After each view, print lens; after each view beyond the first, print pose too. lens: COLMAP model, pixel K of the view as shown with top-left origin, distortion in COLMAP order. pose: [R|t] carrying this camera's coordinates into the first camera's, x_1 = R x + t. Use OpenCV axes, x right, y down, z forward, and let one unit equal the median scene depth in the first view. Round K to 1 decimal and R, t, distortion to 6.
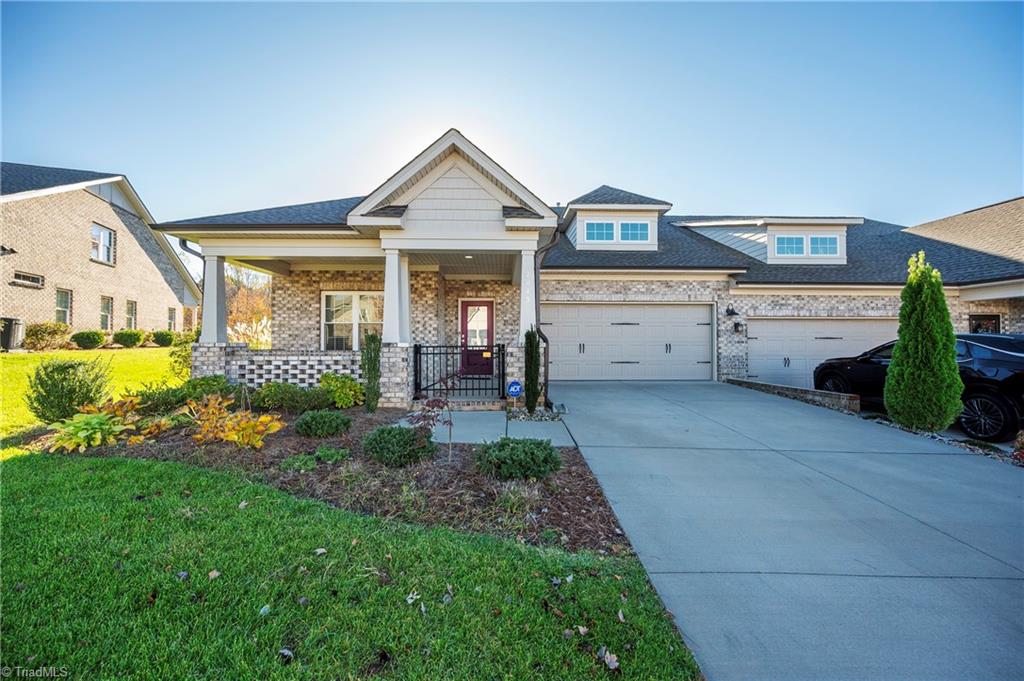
lens RADIAL K [[402.4, 0, 514.7], [0, 402.4, 338.5], [0, 0, 1]] dist [-0.000847, -0.000503]
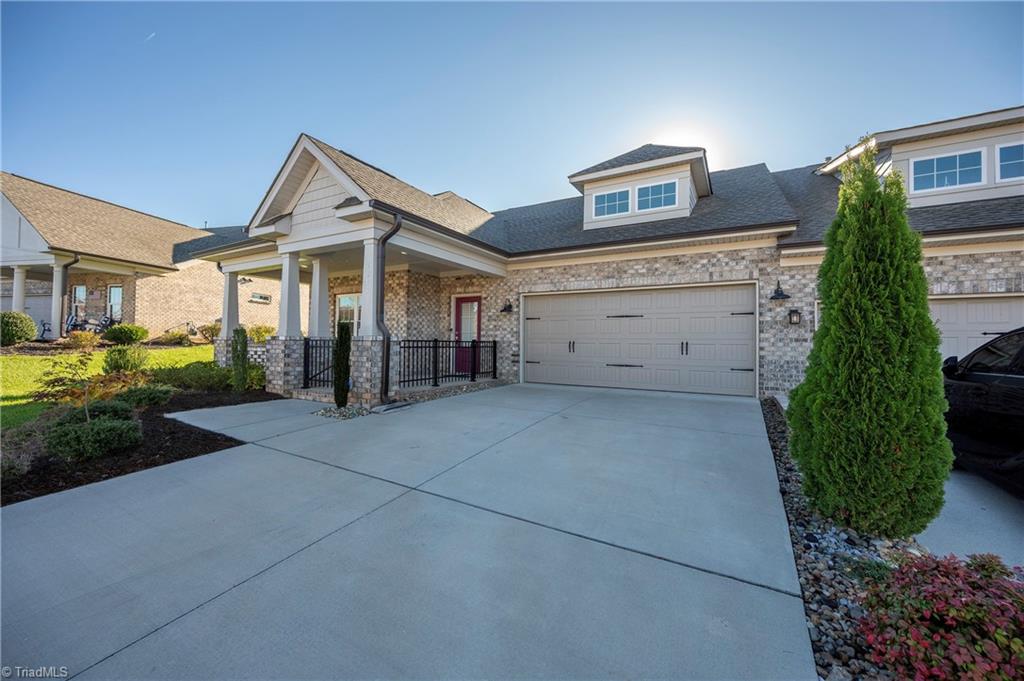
lens RADIAL K [[402.4, 0, 513.1], [0, 402.4, 339.2], [0, 0, 1]] dist [-0.000847, -0.000503]
pose [[0.857003, 0.002544, -0.515305, 0.504159], [-0.004303, 0.999988, -0.002219, 0.011106], [0.515293, 0.004119, 0.857004, 0.221992]]
